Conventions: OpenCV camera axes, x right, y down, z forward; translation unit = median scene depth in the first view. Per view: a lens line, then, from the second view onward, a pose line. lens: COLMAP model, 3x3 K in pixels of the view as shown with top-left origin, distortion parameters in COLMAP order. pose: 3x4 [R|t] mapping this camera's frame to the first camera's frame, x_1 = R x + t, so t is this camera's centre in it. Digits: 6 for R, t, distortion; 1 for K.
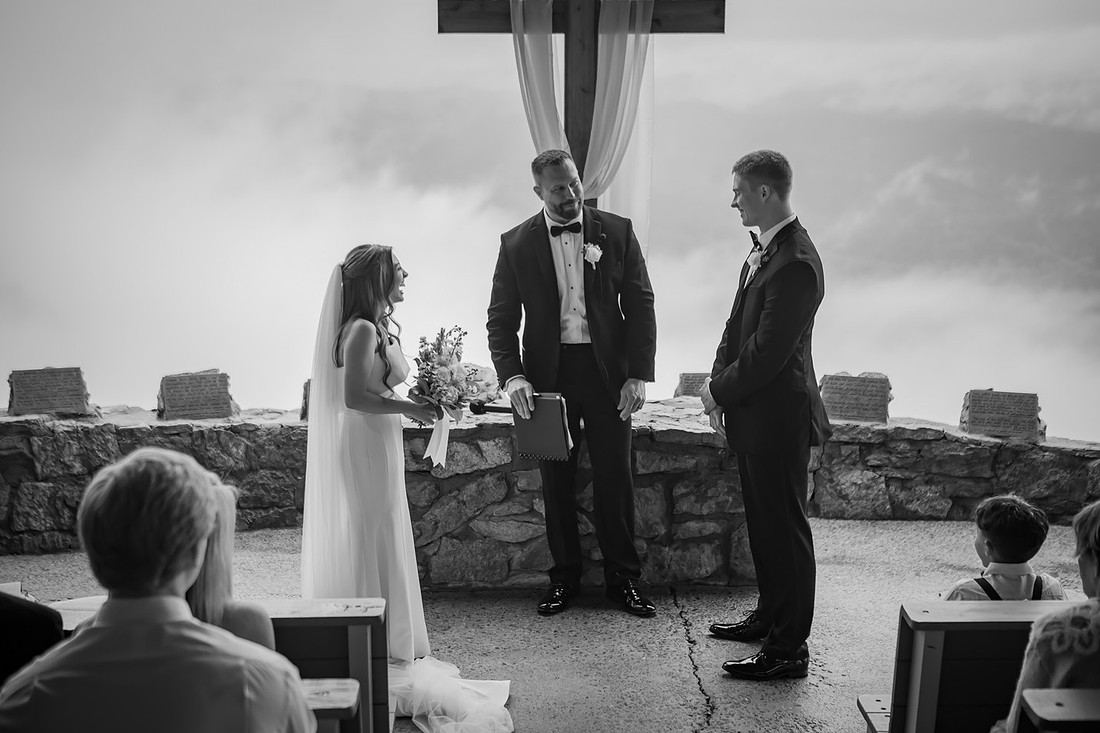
lens RADIAL K [[1722.7, 0, 556.9], [0, 1722.7, 353.4], [0, 0, 1]] dist [0.052602, 0.000000]
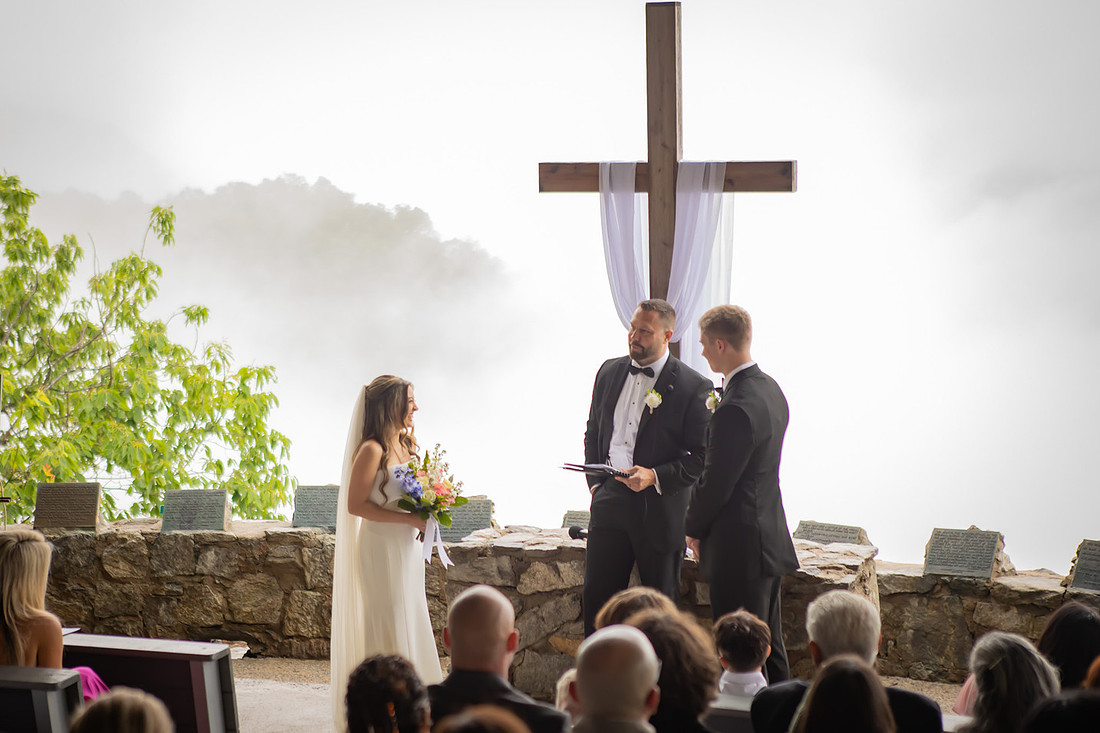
lens RADIAL K [[2290.2, 0, 524.1], [0, 2290.2, 327.0], [0, 0, 1]] dist [0.123005, 0.000000]
pose [[0.917569, 0.025117, -0.396783, 0.385814], [-0.058636, 0.995638, -0.072573, 0.006993], [0.393229, 0.089857, 0.915039, -0.264556]]
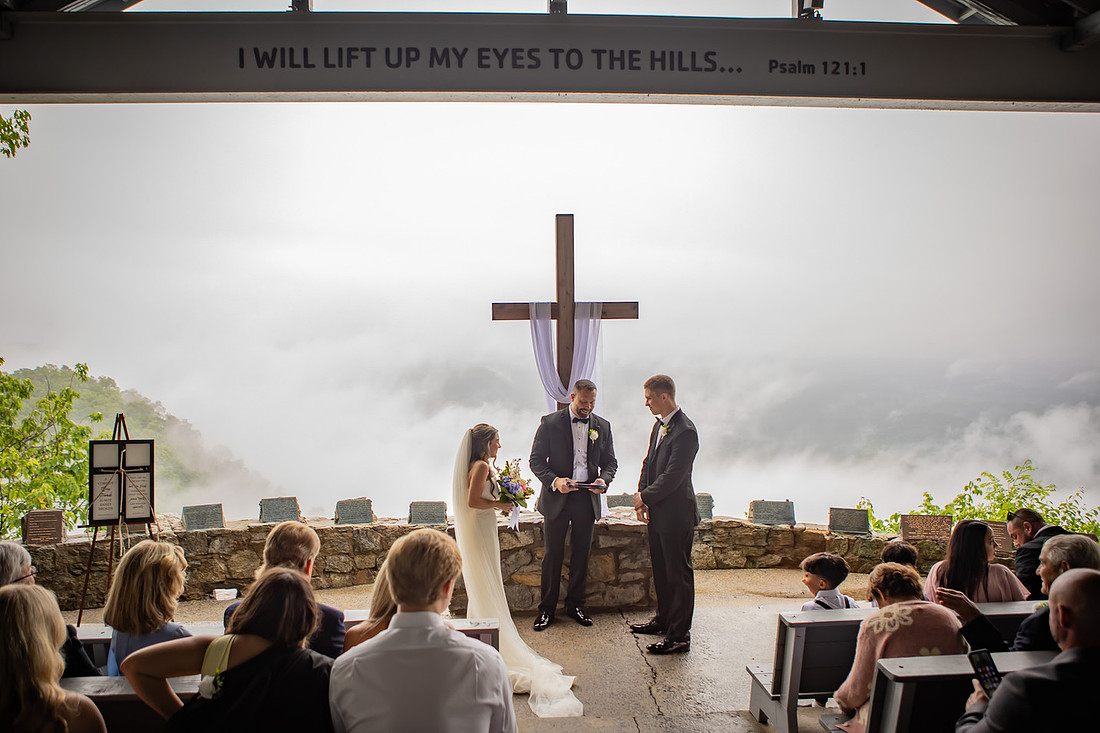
lens RADIAL K [[847.3, 0, 519.8], [0, 847.3, 375.7], [0, 0, 1]] dist [-0.092478, 0.067078]
pose [[0.999661, -0.014437, 0.021666, -0.044991], [0.017234, 0.990696, -0.134997, 0.004792], [-0.019516, 0.135325, 0.990609, 0.045703]]
